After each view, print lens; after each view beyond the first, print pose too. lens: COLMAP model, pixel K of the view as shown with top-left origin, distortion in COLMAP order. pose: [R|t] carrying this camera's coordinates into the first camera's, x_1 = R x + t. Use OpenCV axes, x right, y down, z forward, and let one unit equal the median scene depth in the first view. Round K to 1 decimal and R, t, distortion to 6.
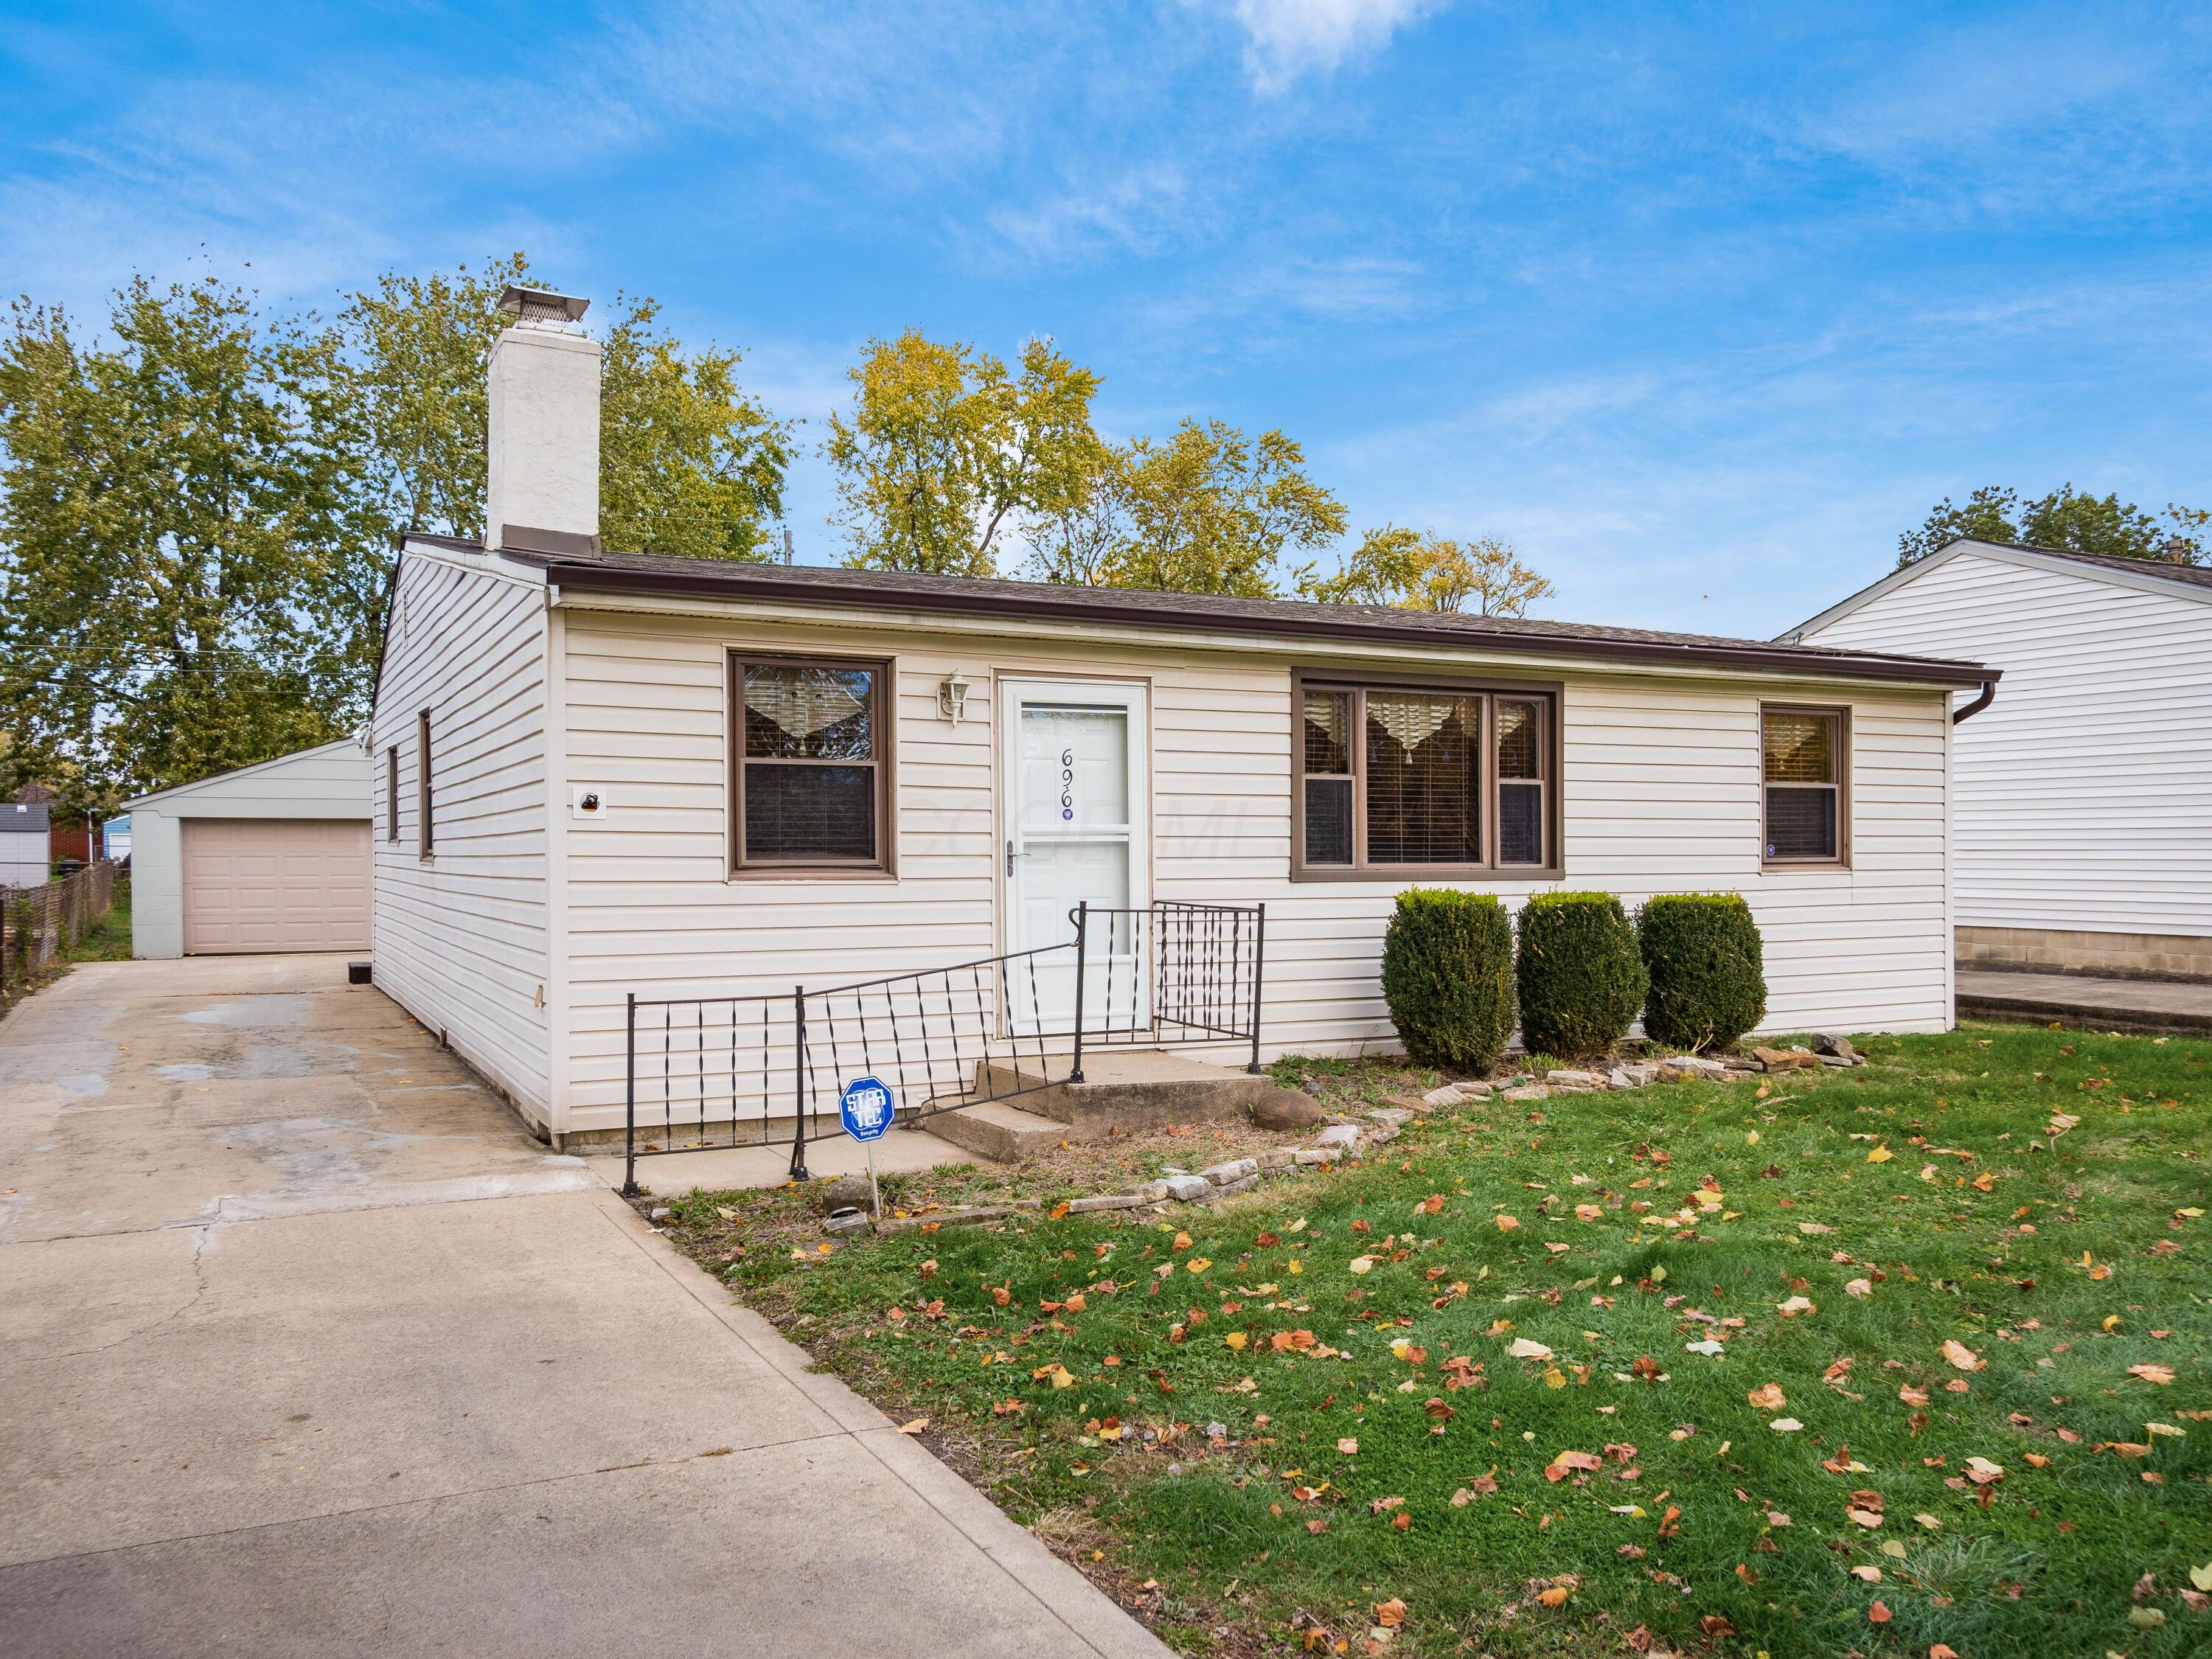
lens RADIAL K [[1729.2, 0, 1055.6], [0, 1729.2, 868.5], [0, 0, 1]] dist [0.001639, -0.000257]
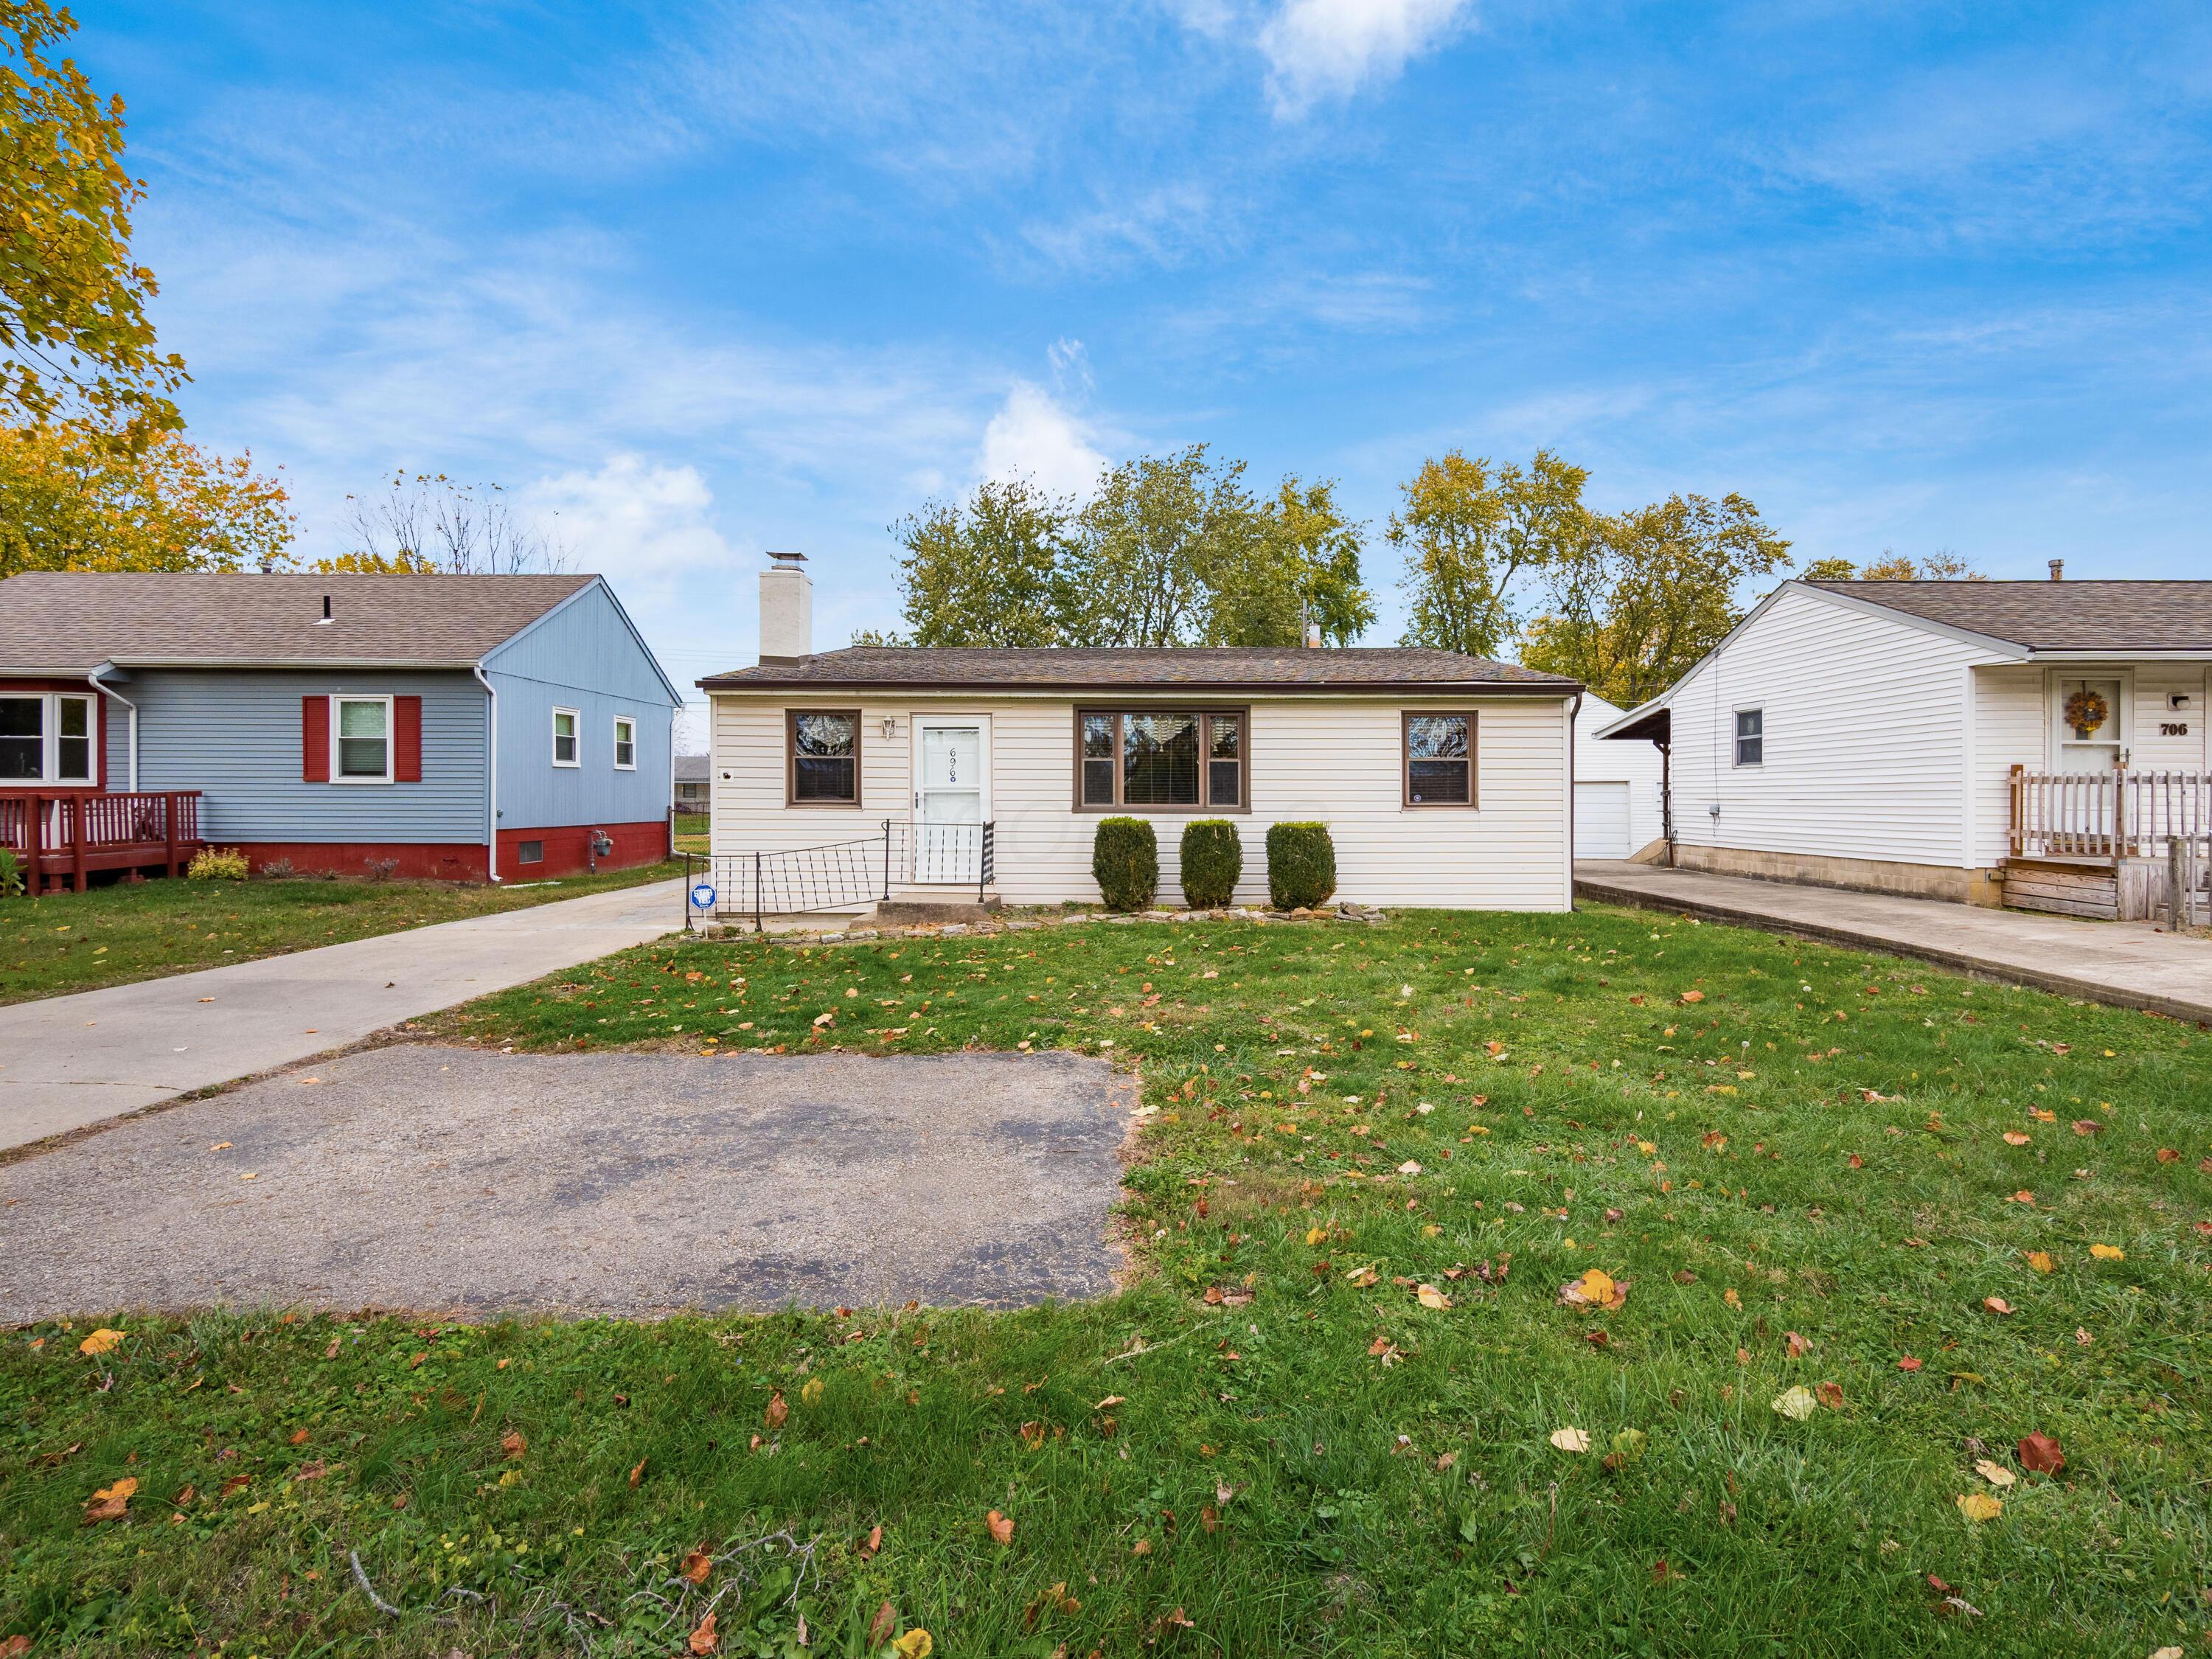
lens RADIAL K [[1160.6, 0, 1117.1], [0, 1160.6, 784.7], [0, 0, 1]] dist [-0.002347, -0.000368]
pose [[0.892605, -0.001984, -0.450835, 0.781864], [-0.008455, 0.999741, -0.021139, 0.003314], [0.450760, 0.022680, 0.892357, -0.163738]]
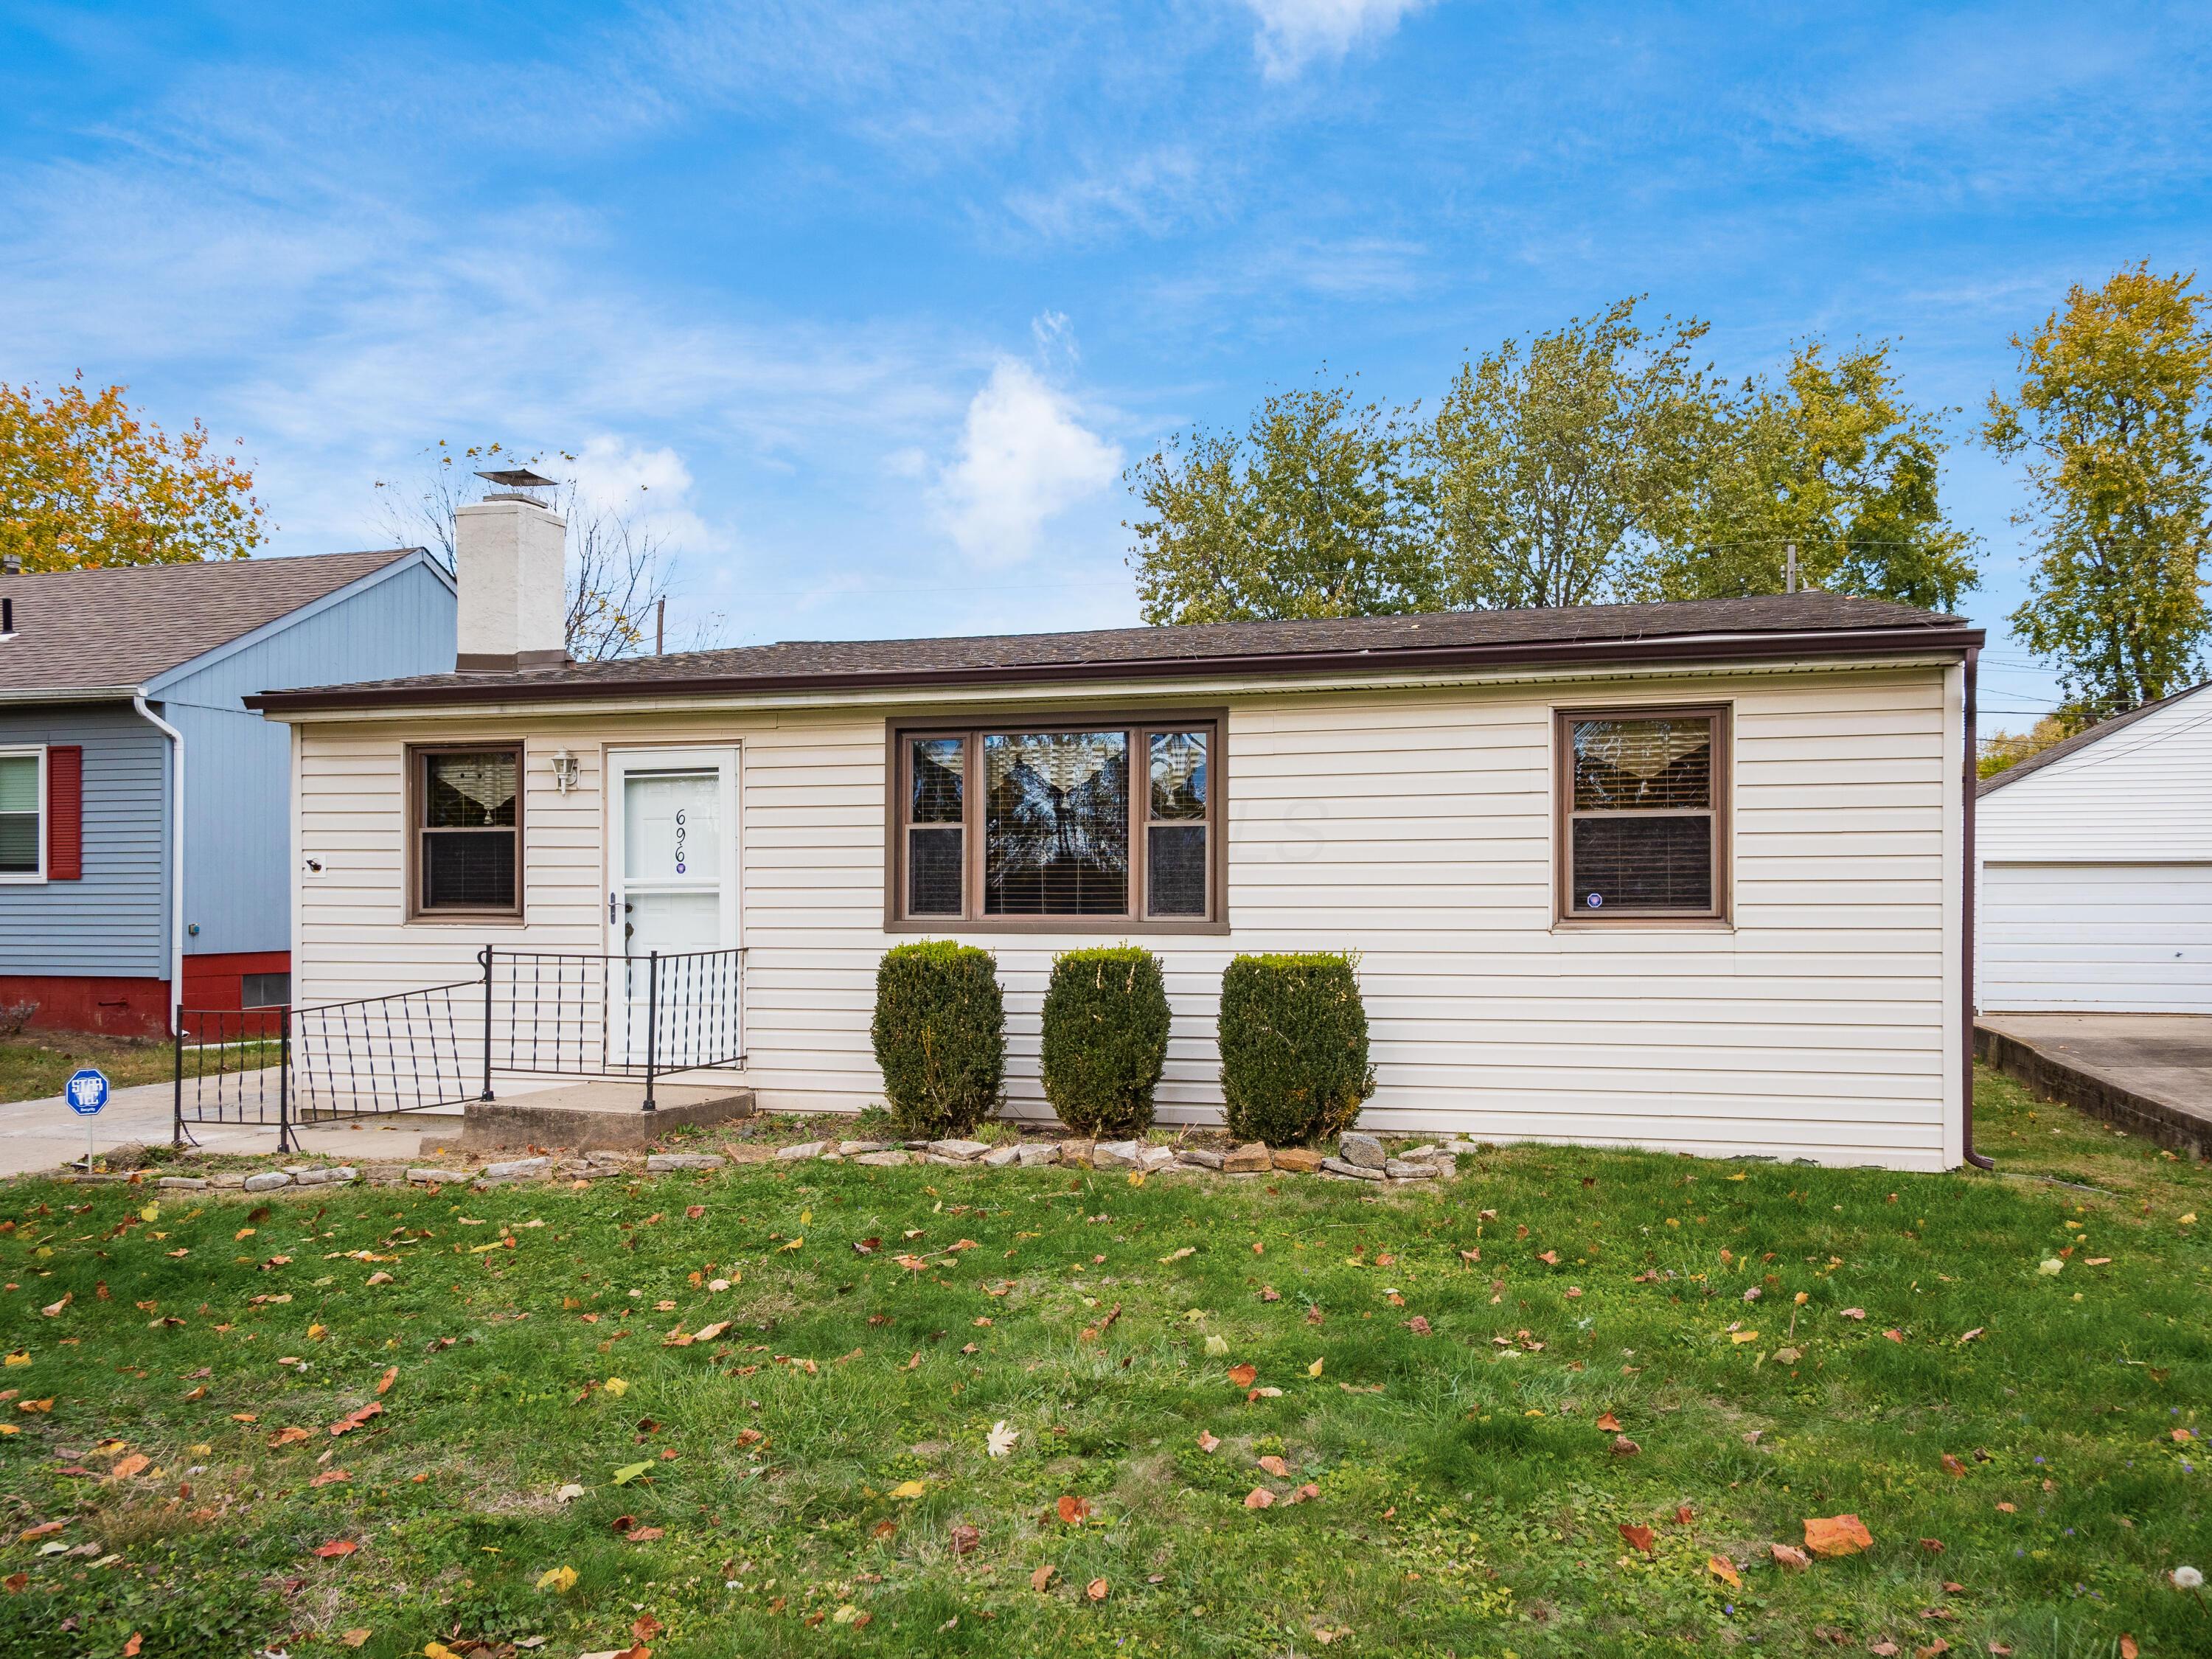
lens RADIAL K [[1760.2, 0, 1097.7], [0, 1760.2, 873.3], [0, 0, 1]] dist [0.006187, 0.002357]
pose [[0.732851, -0.009977, -0.680316, 0.921386], [-0.006452, 0.999746, -0.021612, -0.005176], [0.680358, 0.020228, 0.732600, 0.337241]]
